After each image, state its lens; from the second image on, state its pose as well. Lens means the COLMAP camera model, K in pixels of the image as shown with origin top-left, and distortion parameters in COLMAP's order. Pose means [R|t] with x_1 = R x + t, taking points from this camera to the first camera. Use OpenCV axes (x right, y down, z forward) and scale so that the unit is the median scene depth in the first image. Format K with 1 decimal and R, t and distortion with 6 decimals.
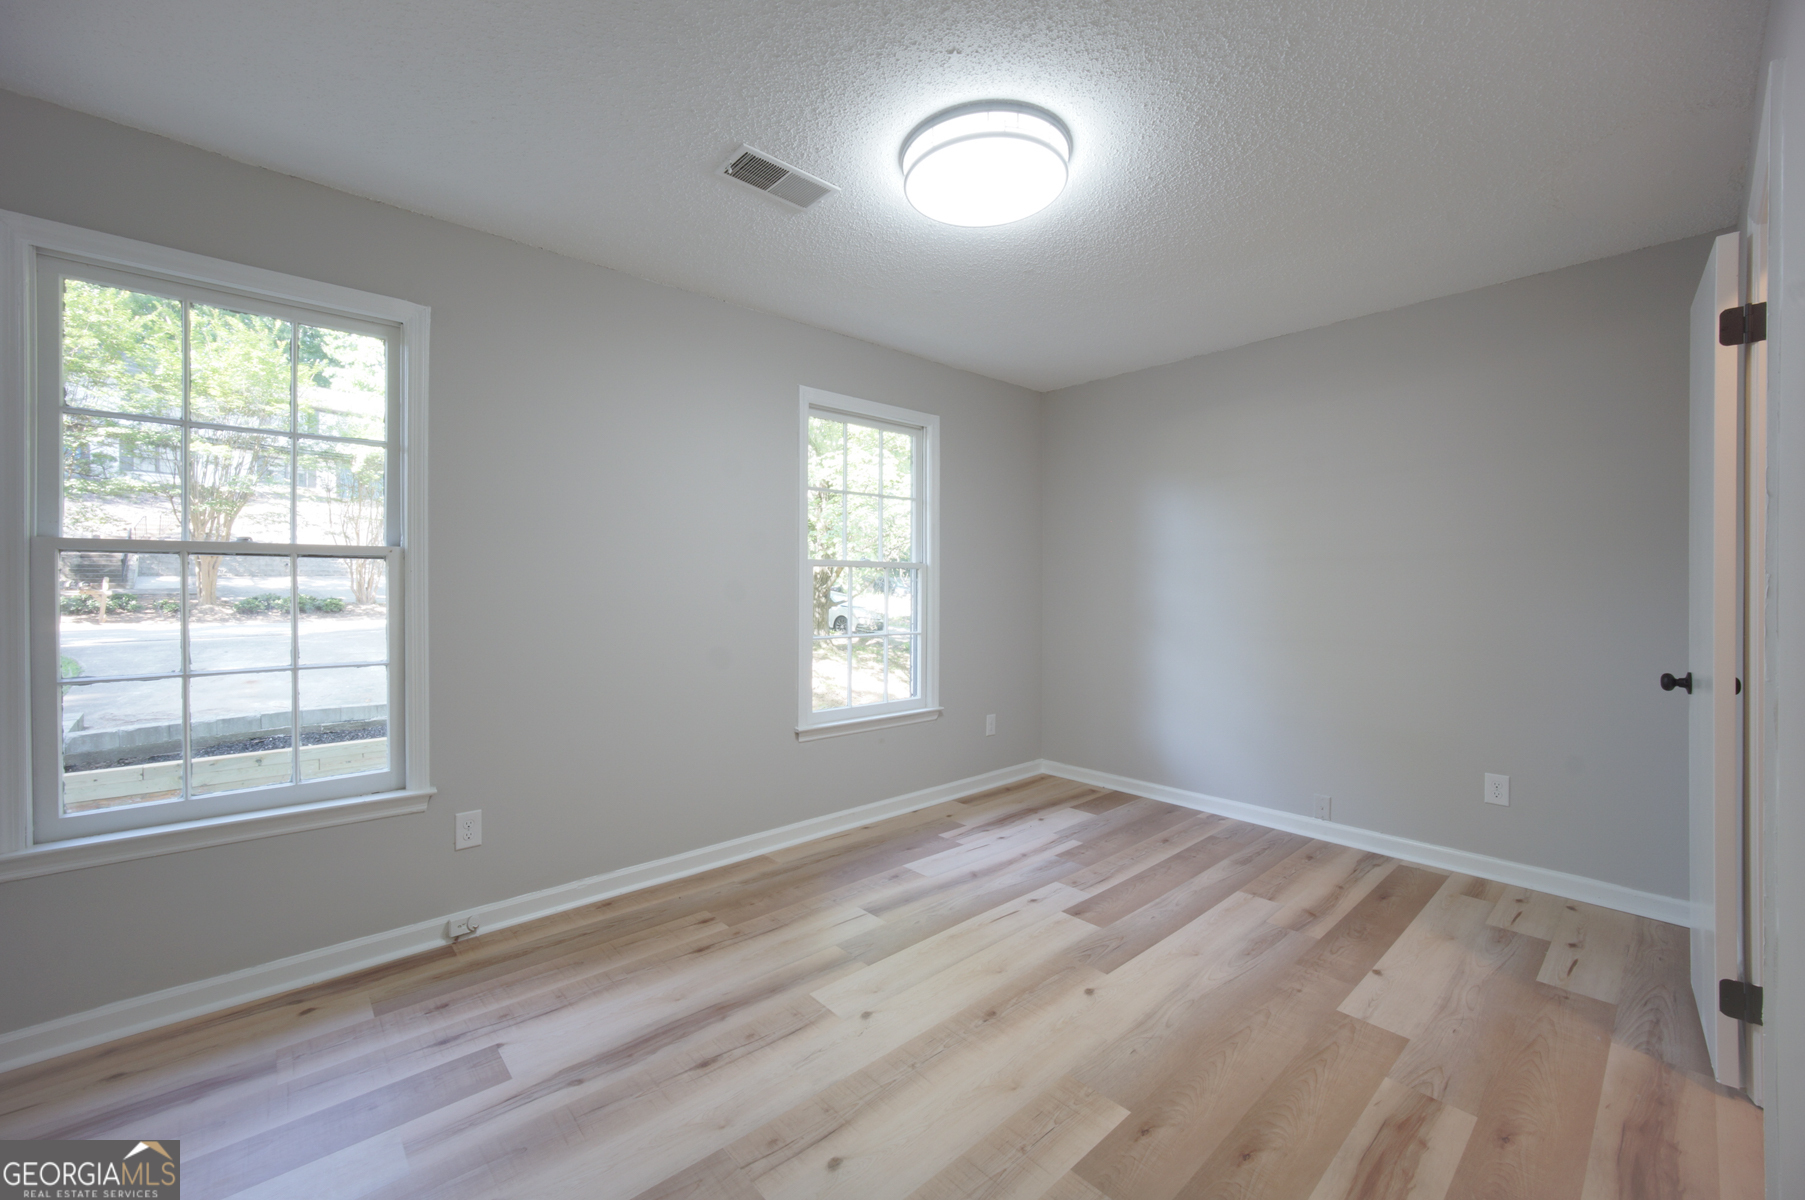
lens RADIAL K [[710.4, 0, 899.3], [0, 710.4, 589.1], [0, 0, 1]] dist [-0.008572, 0.000397]
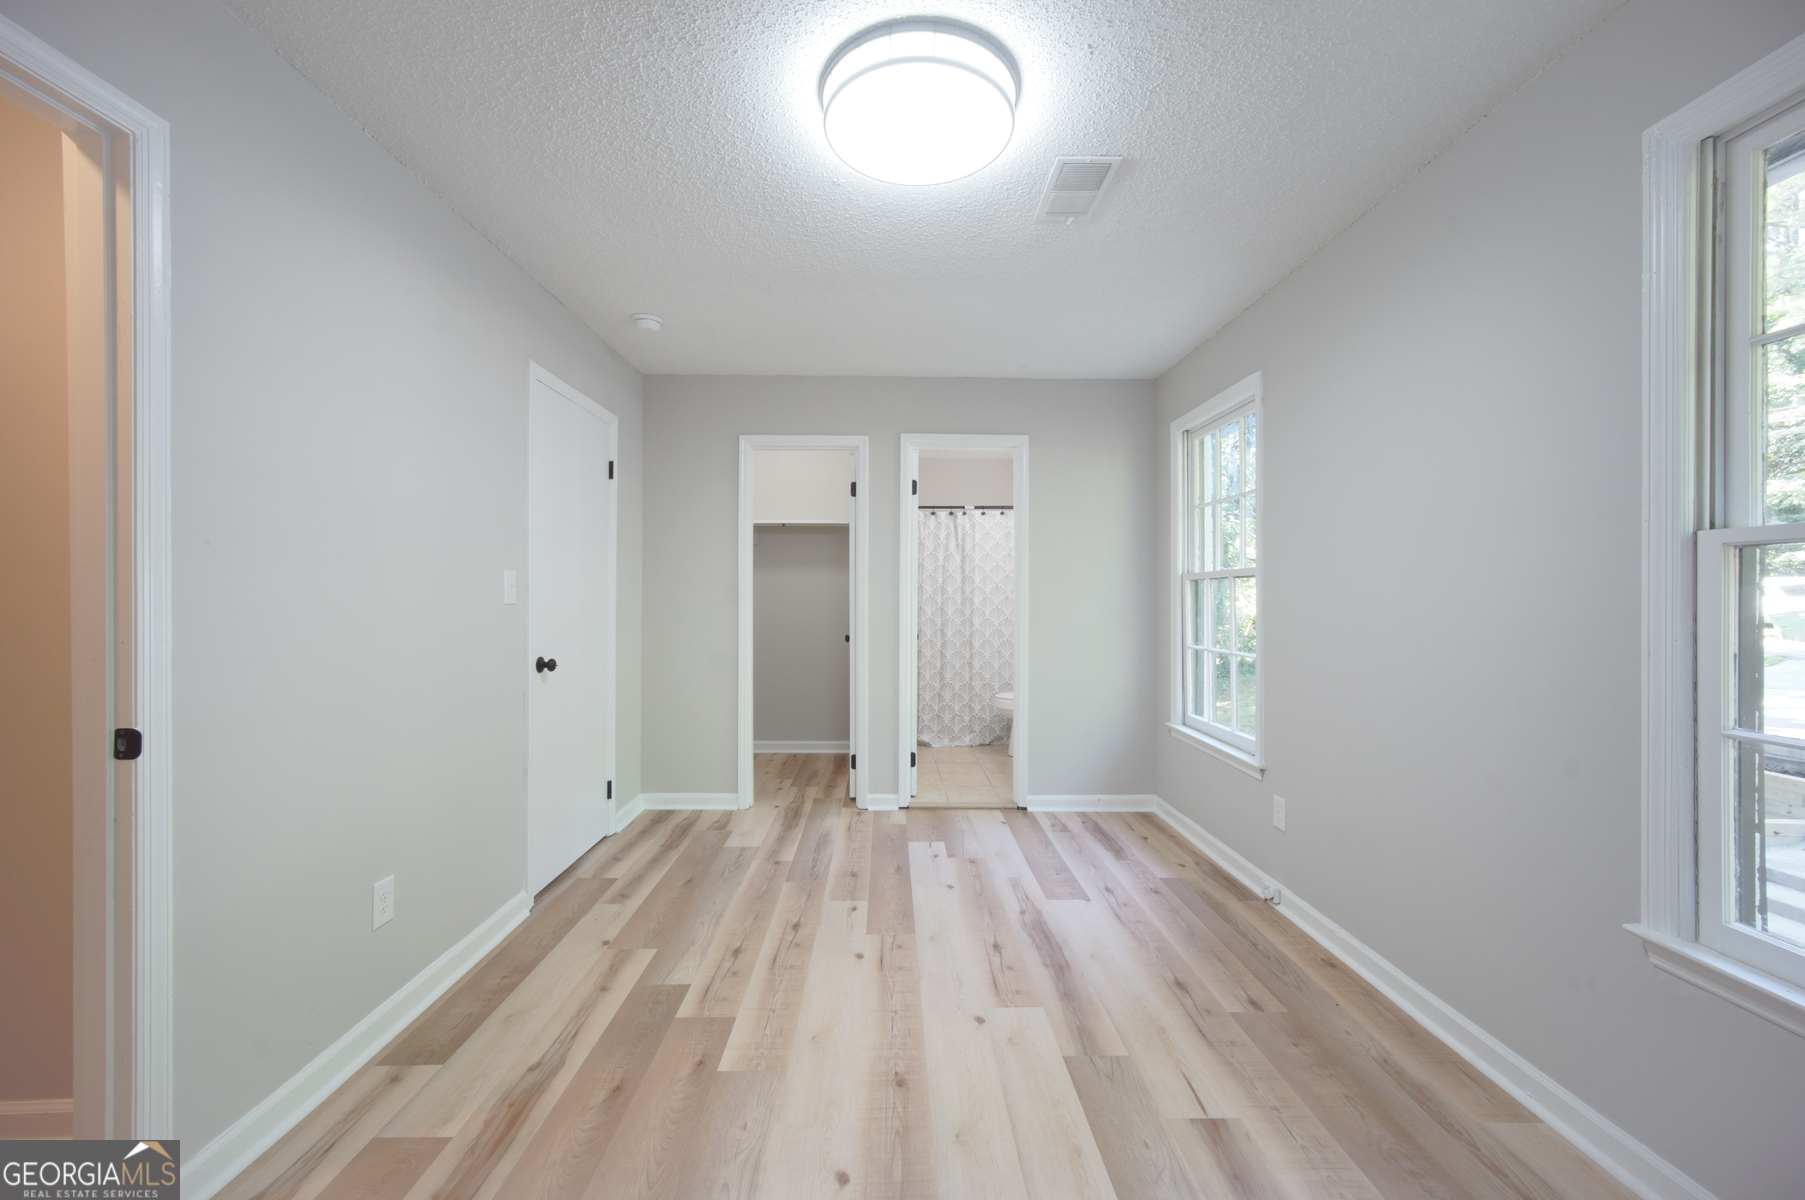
lens RADIAL K [[710.4, 0, 899.5], [0, 710.4, 599.0], [0, 0, 1]] dist [-0.008572, 0.000397]
pose [[-0.647695, -0.000168, -0.761899, 0.801061], [-0.006369, 0.999966, 0.005194, -0.006373], [0.761873, 0.008217, -0.647674, 1.564127]]
